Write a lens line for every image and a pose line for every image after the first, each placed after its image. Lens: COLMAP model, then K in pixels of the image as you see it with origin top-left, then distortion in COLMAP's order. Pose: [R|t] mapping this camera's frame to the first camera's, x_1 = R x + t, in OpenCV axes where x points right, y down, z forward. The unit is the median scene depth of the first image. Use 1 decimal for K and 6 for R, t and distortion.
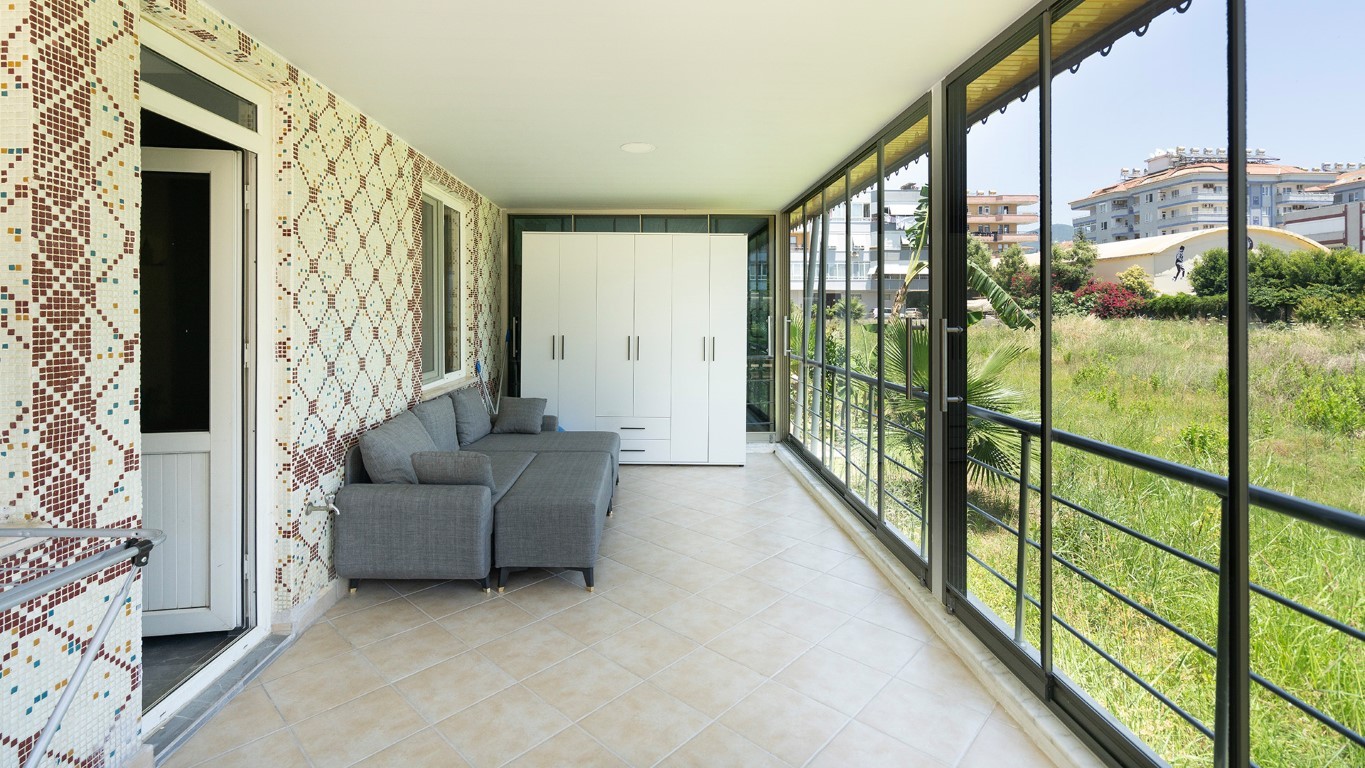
lens RADIAL K [[649.3, 0, 682.0], [0, 649.3, 380.1], [0, 0, 1]] dist [-0.000424, -0.000071]
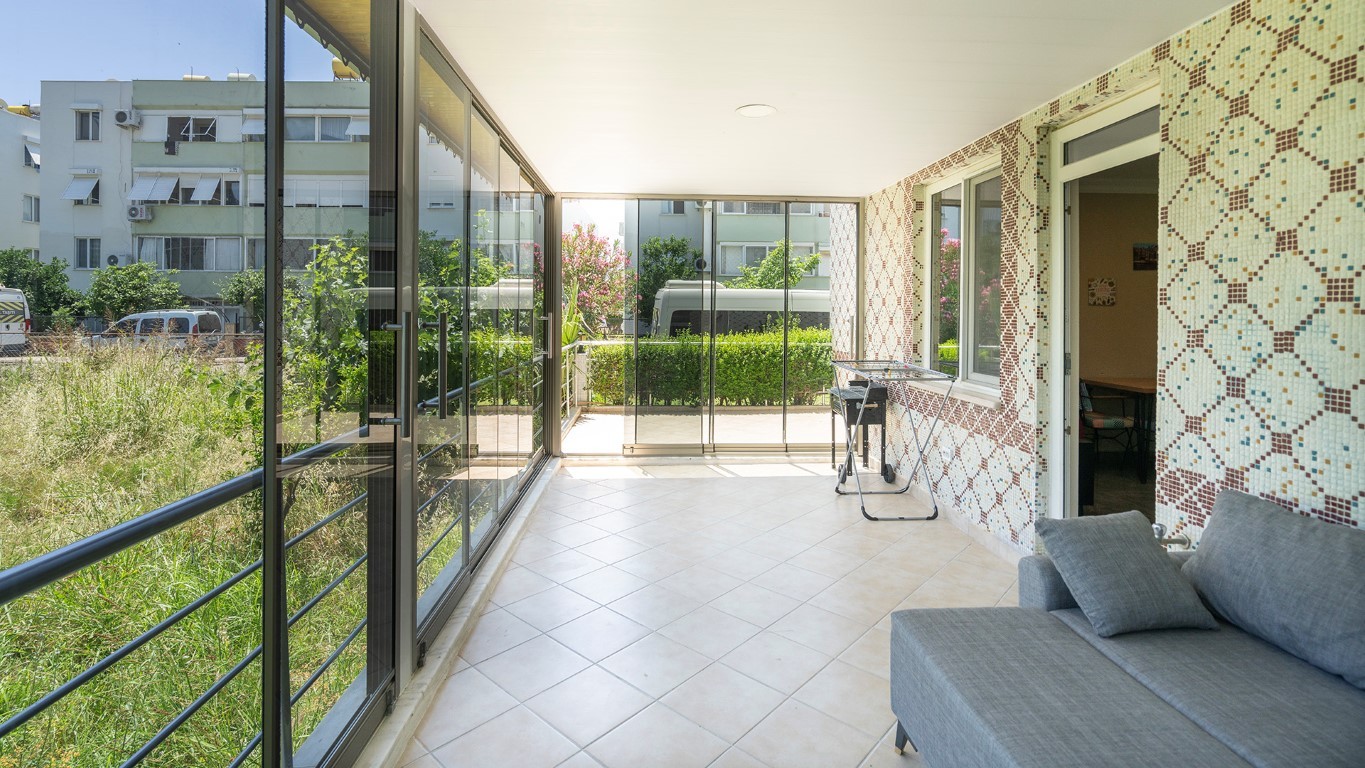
lens RADIAL K [[649.3, 0, 683.8], [0, 649.3, 383.7], [0, 0, 1]] dist [-0.000424, -0.000071]
pose [[-0.999957, 0.004976, -0.007860, 0.133159], [0.003226, 0.977972, 0.208713, -0.294782], [0.008725, 0.208679, -0.977945, 2.891307]]
